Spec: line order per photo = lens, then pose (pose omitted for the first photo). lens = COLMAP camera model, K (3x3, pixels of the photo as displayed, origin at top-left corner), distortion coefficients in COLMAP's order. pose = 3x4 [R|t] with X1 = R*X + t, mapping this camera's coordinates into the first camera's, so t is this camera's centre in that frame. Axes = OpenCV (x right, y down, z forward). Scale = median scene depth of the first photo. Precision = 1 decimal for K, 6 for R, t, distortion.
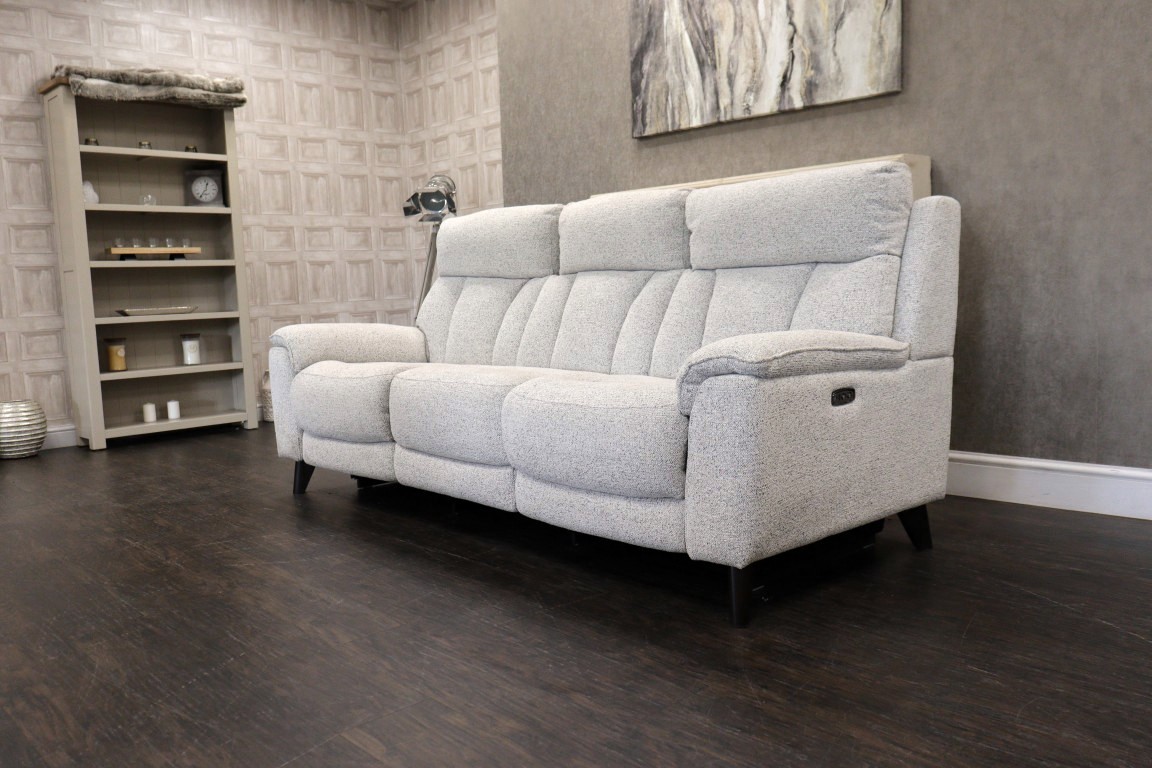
lens RADIAL K [[944.2, 0, 577.7], [0, 944.2, 384.4], [0, 0, 1]] dist [0.004244, -0.005174]
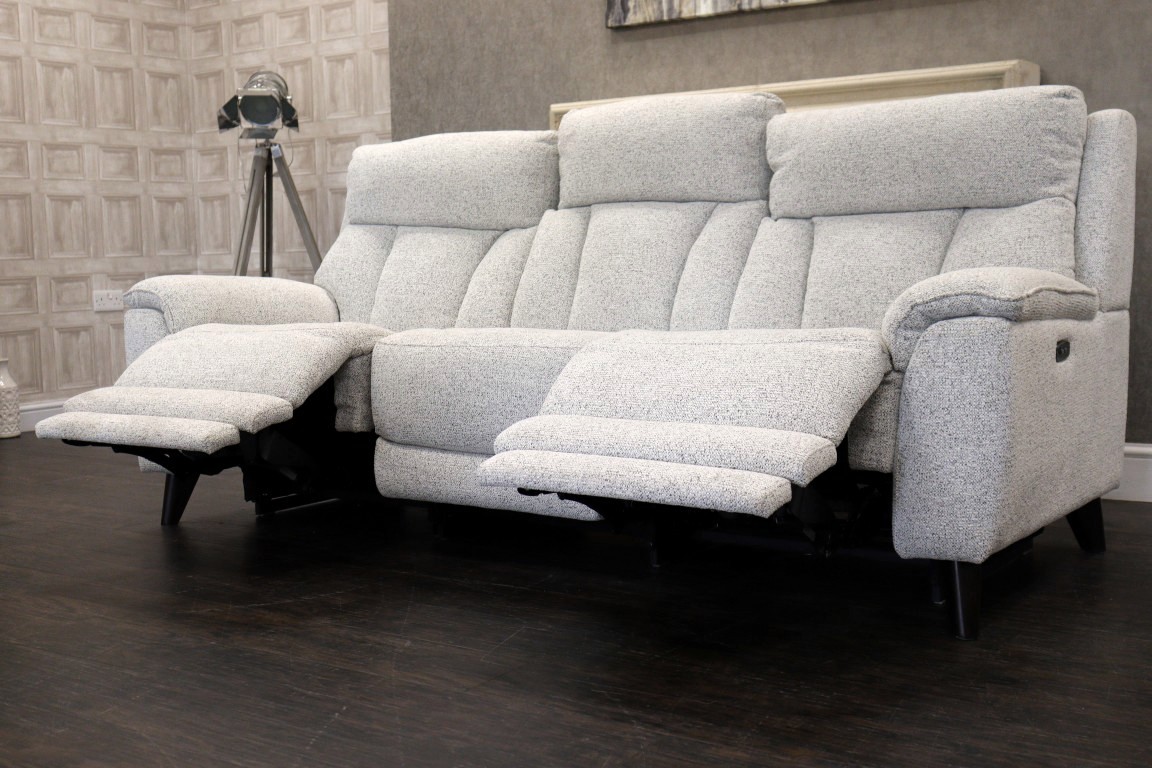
lens RADIAL K [[1388.1, 0, 576.0], [0, 1388.1, 384.0], [0, 0, 1]] dist [0.015654, -0.035408]
pose [[0.976024, -0.007219, 0.217542, -0.254666], [0.010847, 0.999821, -0.015489, 0.037077], [-0.217392, 0.017477, 0.975928, -0.039614]]
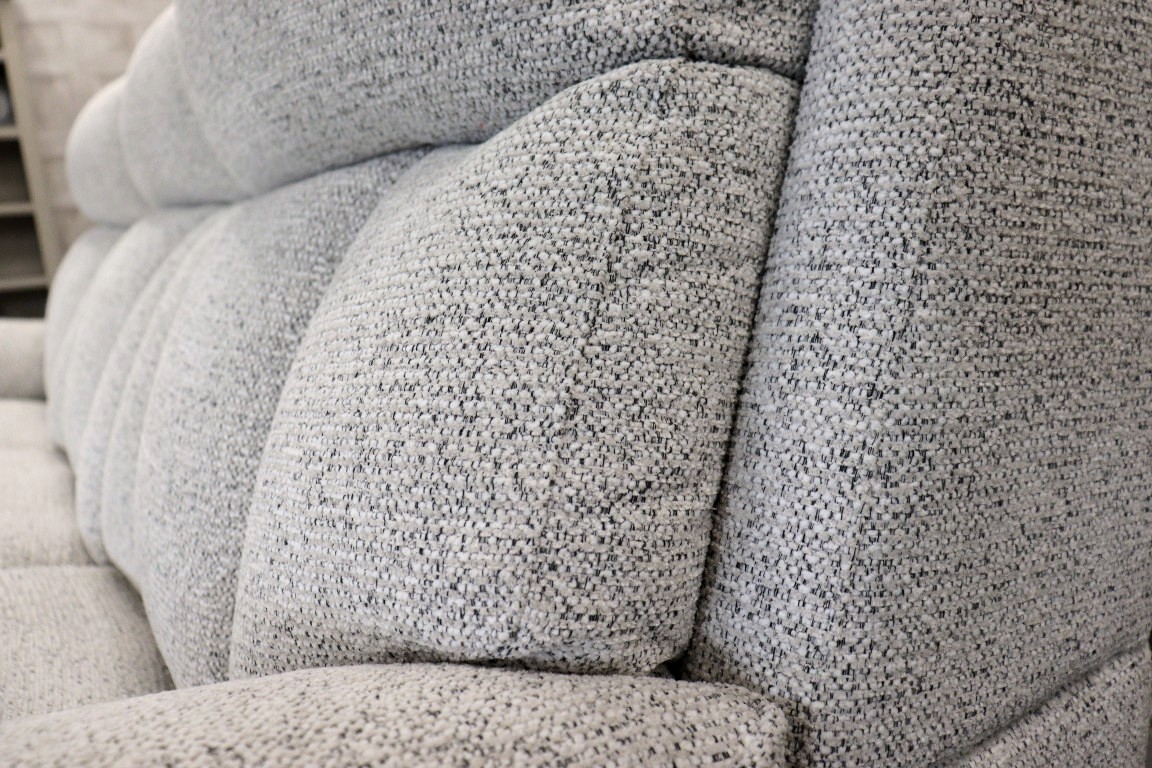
lens RADIAL K [[944.2, 0, 577.7], [0, 944.2, 384.4], [0, 0, 1]] dist [0.004244, -0.005174]
pose [[0.980496, -0.015463, -0.195931, 0.260678], [0.032450, 0.995955, 0.083787, -0.076595], [0.193842, -0.088510, 0.977032, 0.650819]]
